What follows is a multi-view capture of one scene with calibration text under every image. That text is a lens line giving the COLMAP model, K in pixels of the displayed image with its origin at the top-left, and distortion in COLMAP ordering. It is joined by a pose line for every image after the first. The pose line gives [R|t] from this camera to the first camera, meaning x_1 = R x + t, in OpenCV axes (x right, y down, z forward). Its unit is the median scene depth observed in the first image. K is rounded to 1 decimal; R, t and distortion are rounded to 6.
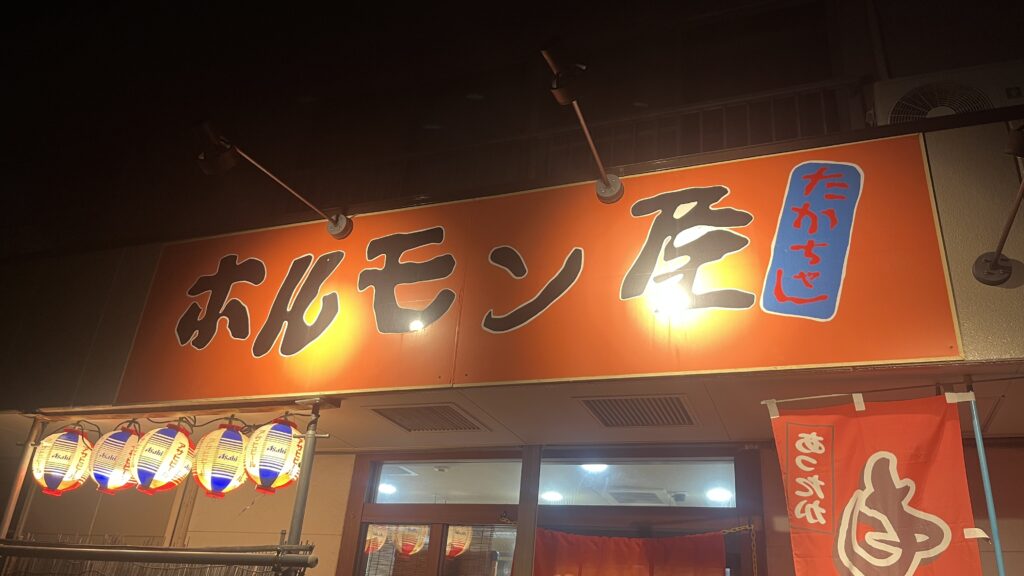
lens RADIAL K [[807.5, 0, 530.2], [0, 807.5, 286.4], [0, 0, 1]] dist [-0.005364, -0.006197]
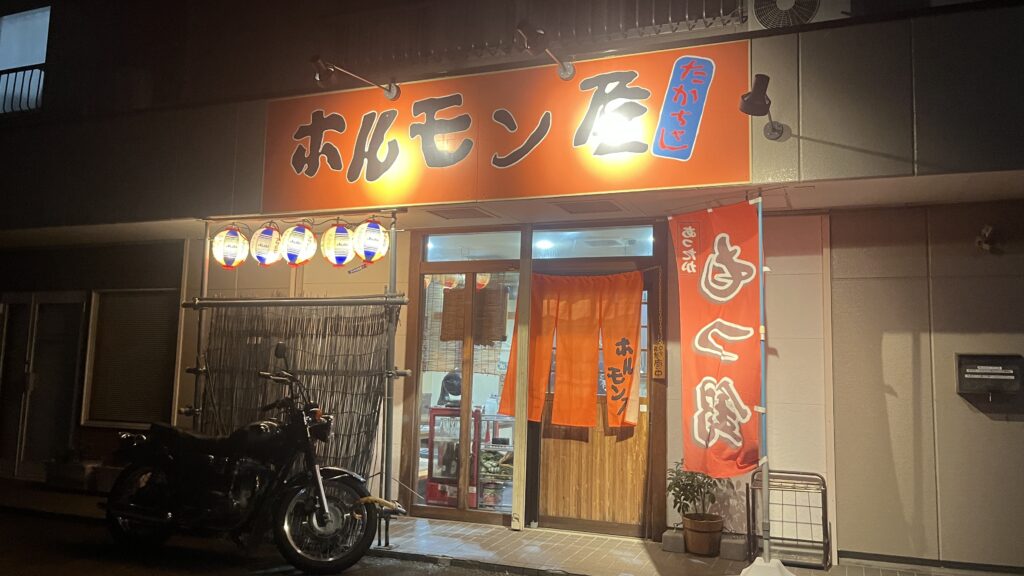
lens RADIAL K [[807.5, 0, 530.2], [0, 807.5, 286.4], [0, 0, 1]] dist [-0.005364, -0.006197]
pose [[0.998791, -0.048452, -0.008259, 0.019094], [0.048457, 0.942573, 0.330465, -0.228100], [-0.008227, -0.330466, 0.943782, -0.576757]]
